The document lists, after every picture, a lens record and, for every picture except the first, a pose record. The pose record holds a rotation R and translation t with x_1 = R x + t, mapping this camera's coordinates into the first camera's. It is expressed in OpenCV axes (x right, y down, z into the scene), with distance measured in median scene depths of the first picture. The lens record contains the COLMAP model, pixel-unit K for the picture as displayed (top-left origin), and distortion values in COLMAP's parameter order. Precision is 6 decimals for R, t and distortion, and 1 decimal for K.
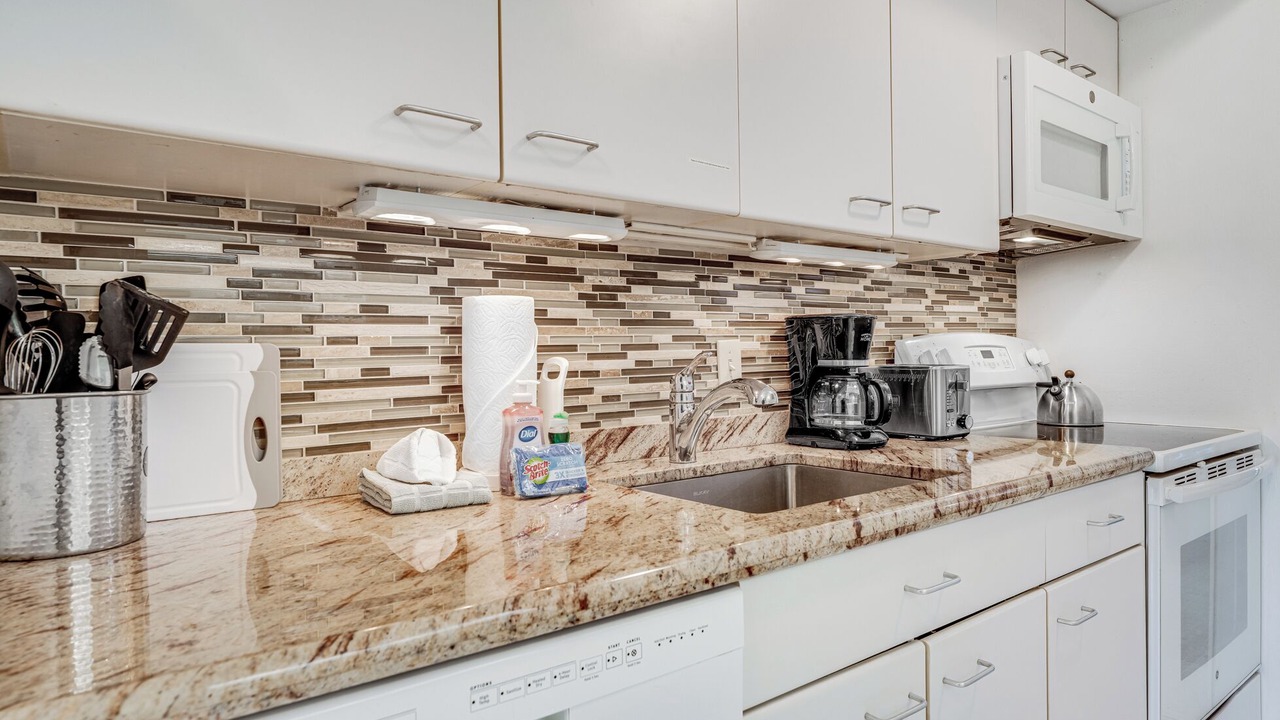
lens RADIAL K [[740.8, 0, 641.1], [0, 740.8, 360.5], [0, 0, 1]] dist [0.000254, 0.001100]
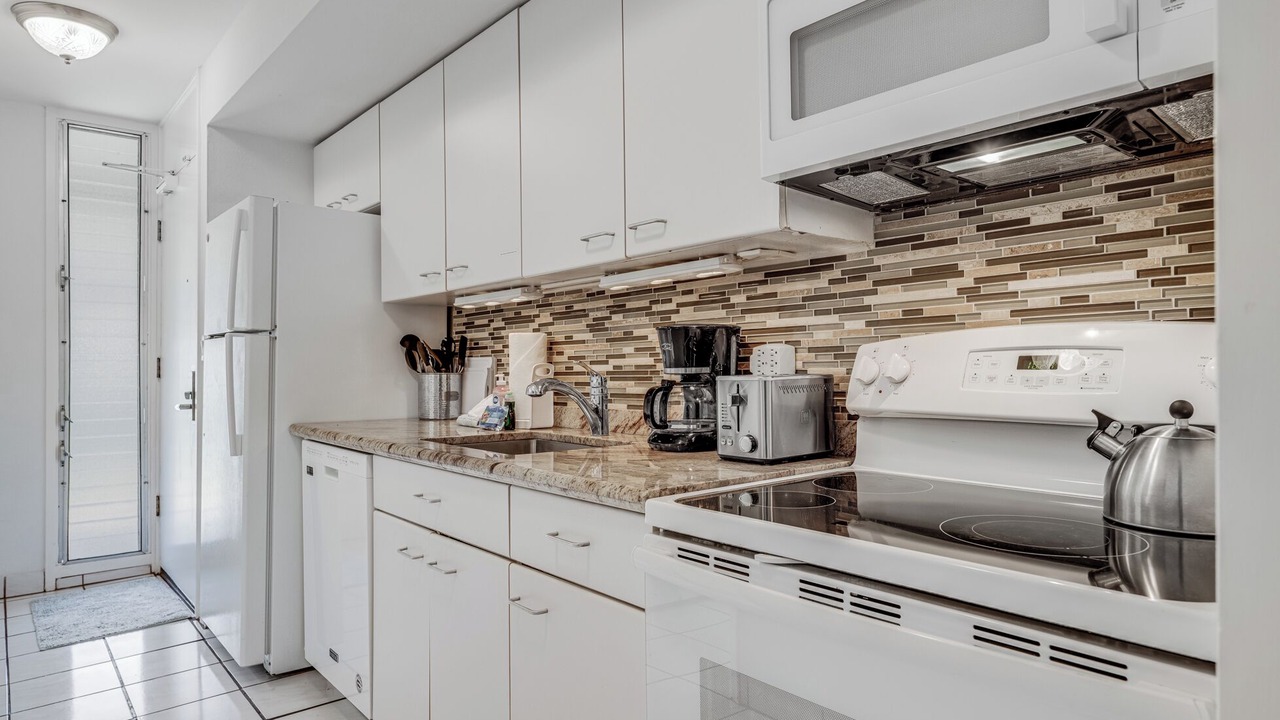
lens RADIAL K [[740.8, 0, 641.5], [0, 740.8, 359.2], [0, 0, 1]] dist [0.000254, 0.001100]
pose [[0.053854, 0.006720, -0.998526, 1.444212], [0.002036, 0.999975, 0.006839, -0.022280], [0.998547, -0.002401, 0.053839, 0.957530]]
